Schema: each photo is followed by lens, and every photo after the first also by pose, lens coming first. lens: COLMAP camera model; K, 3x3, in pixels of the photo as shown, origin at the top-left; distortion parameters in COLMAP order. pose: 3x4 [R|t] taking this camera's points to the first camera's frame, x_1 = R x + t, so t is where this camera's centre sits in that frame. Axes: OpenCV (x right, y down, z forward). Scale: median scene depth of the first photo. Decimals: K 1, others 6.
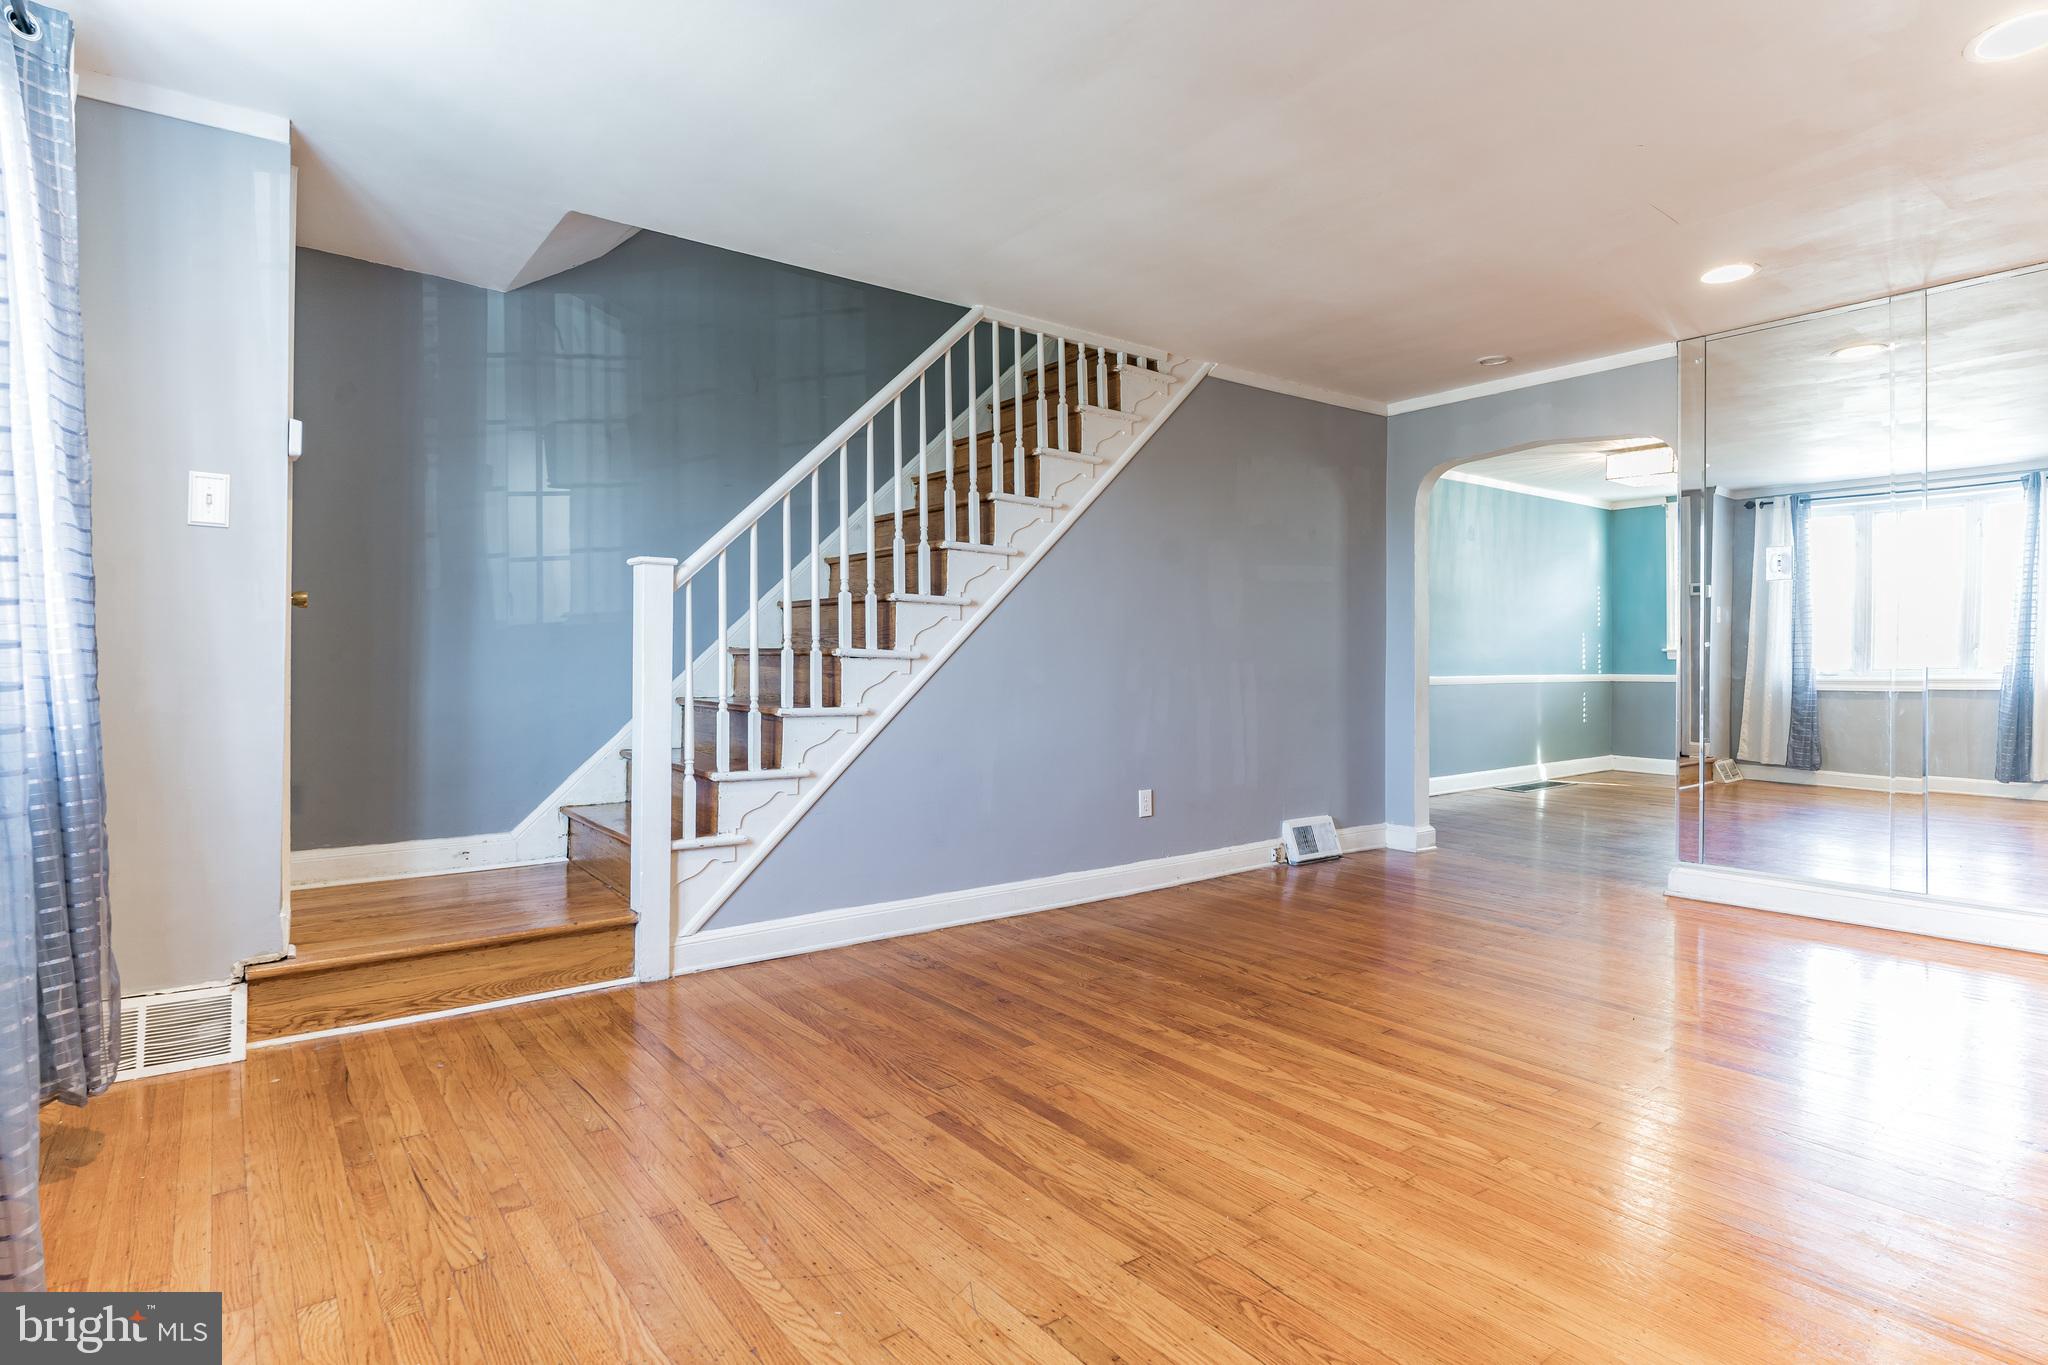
lens RADIAL K [[1061.4, 0, 1030.2], [0, 1061.4, 674.5], [0, 0, 1]] dist [-0.008608, 0.001694]
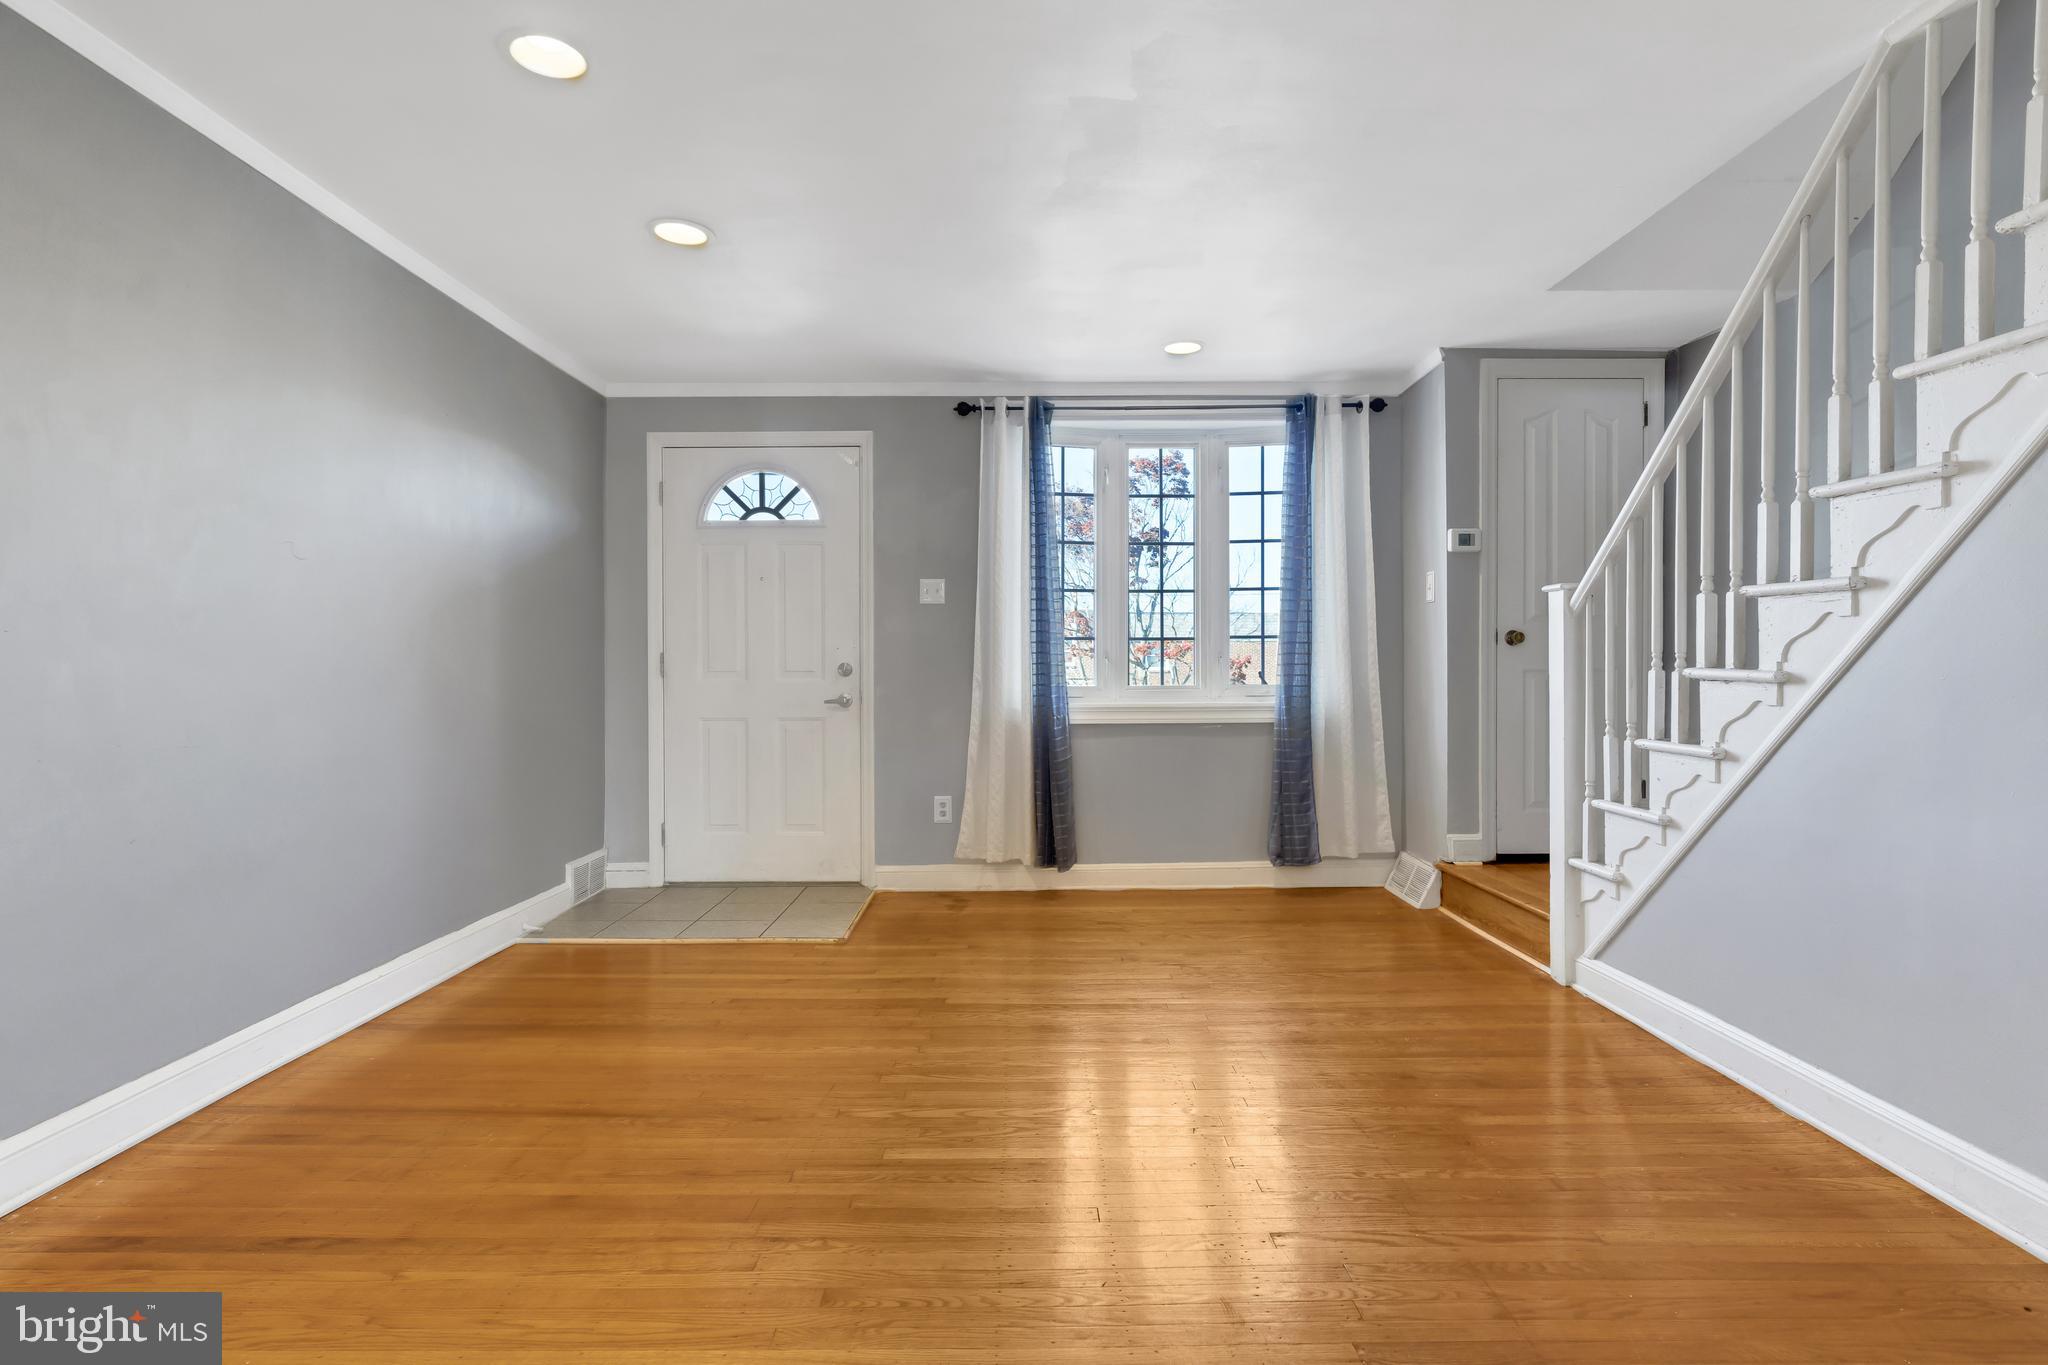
lens RADIAL K [[1053.9, 0, 1025.1], [0, 1053.9, 681.3], [0, 0, 1]] dist [-0.004327, 0.001340]
pose [[-0.607852, 0.009222, -0.793997, 0.803824], [-0.009881, 0.999767, 0.019176, -0.027875], [0.793989, 0.019501, -0.607619, 1.205146]]
